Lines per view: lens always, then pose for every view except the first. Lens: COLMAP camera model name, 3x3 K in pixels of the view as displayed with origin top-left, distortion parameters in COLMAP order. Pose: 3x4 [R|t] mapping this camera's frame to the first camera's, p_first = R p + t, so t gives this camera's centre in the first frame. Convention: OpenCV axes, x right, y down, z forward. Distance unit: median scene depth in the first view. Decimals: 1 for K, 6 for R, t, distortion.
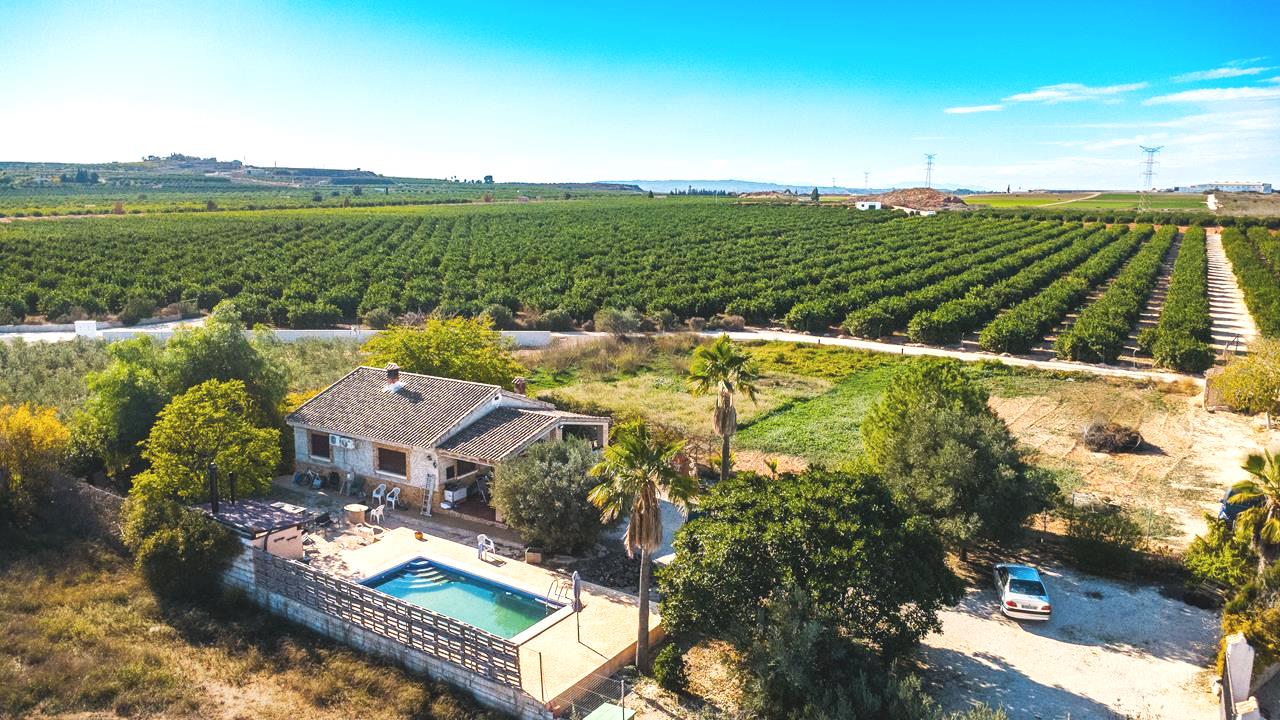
lens RADIAL K [[903.4, 0, 636.2], [0, 903.4, 361.3], [0, 0, 1]] dist [0.028946, -0.041008]
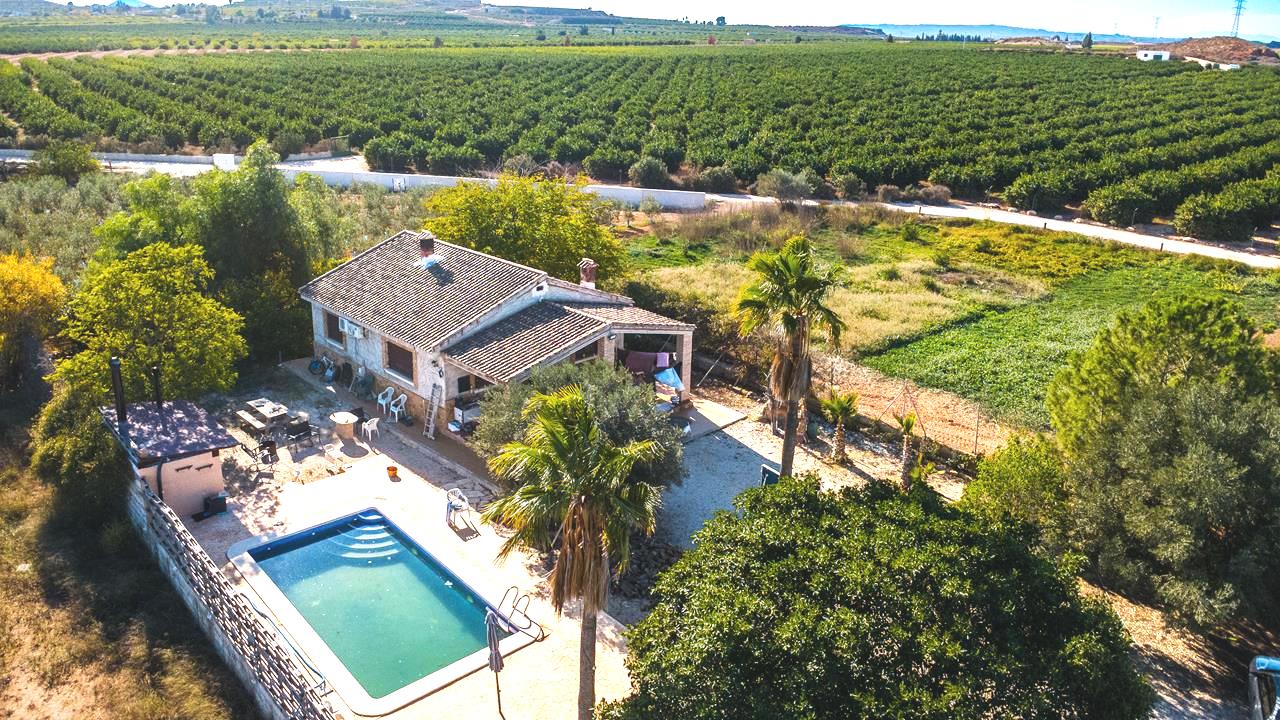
lens RADIAL K [[915.2, 0, 633.5], [0, 915.2, 316.0], [0, 0, 1]] dist [0.045201, -0.066707]
pose [[0.968047, 0.088579, -0.234602, 0.048592], [-0.062049, 0.991054, 0.118157, -0.015095], [0.242970, -0.099825, 0.964884, 0.134436]]
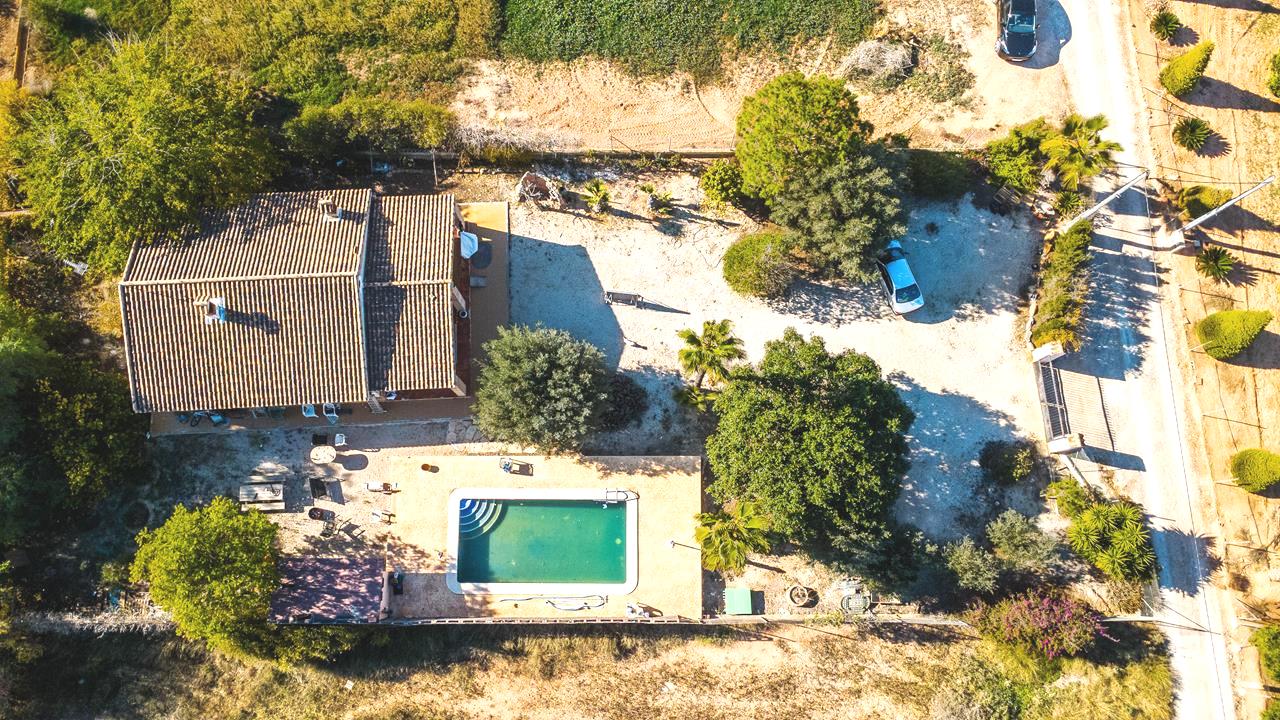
lens RADIAL K [[900.2, 0, 638.7], [0, 900.2, 365.2], [0, 0, 1]] dist [0.014900, 0.002904]
pose [[0.828711, -0.546905, 0.118880, -0.037159], [0.097487, 0.350217, 0.931582, -0.338422], [-0.551121, -0.760423, 0.343545, 0.238363]]
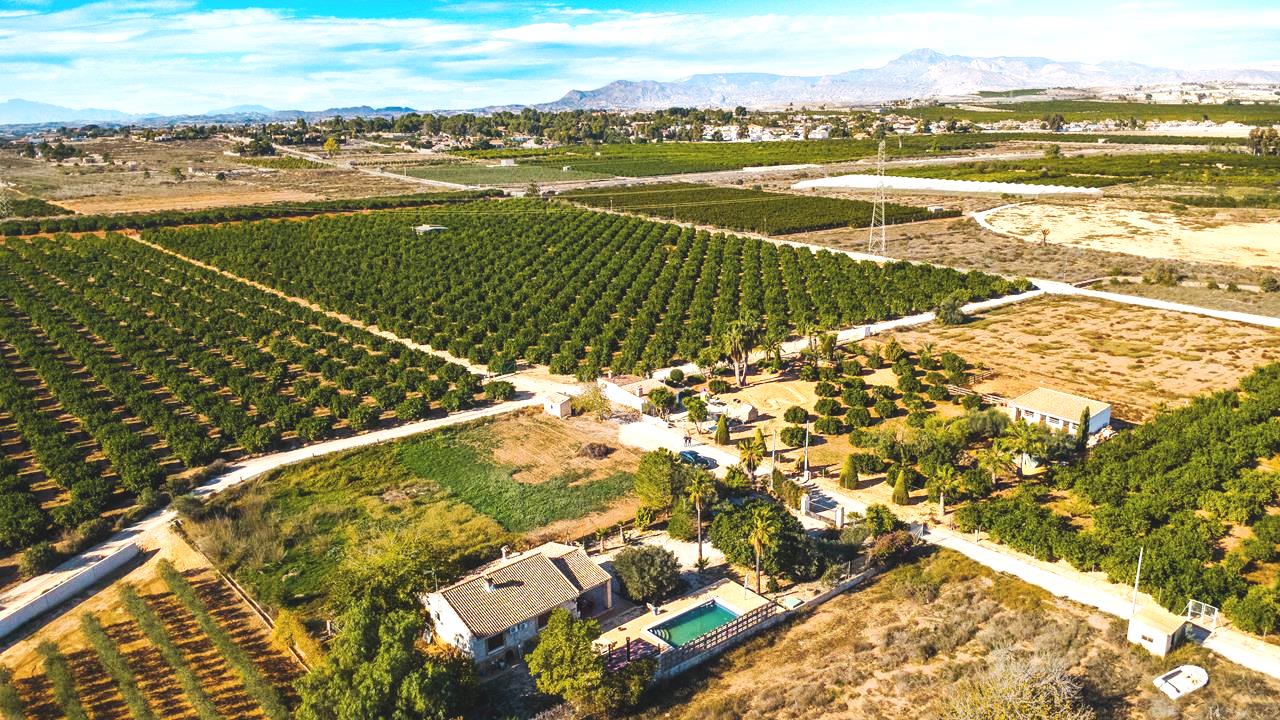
lens RADIAL K [[903.4, 0, 636.2], [0, 903.4, 361.3], [0, 0, 1]] dist [0.028946, -0.041008]
pose [[0.293559, -0.260870, 0.919657, -0.758640], [0.195713, 0.958067, 0.209293, -0.306835], [-0.935692, 0.118549, 0.332305, 0.105478]]
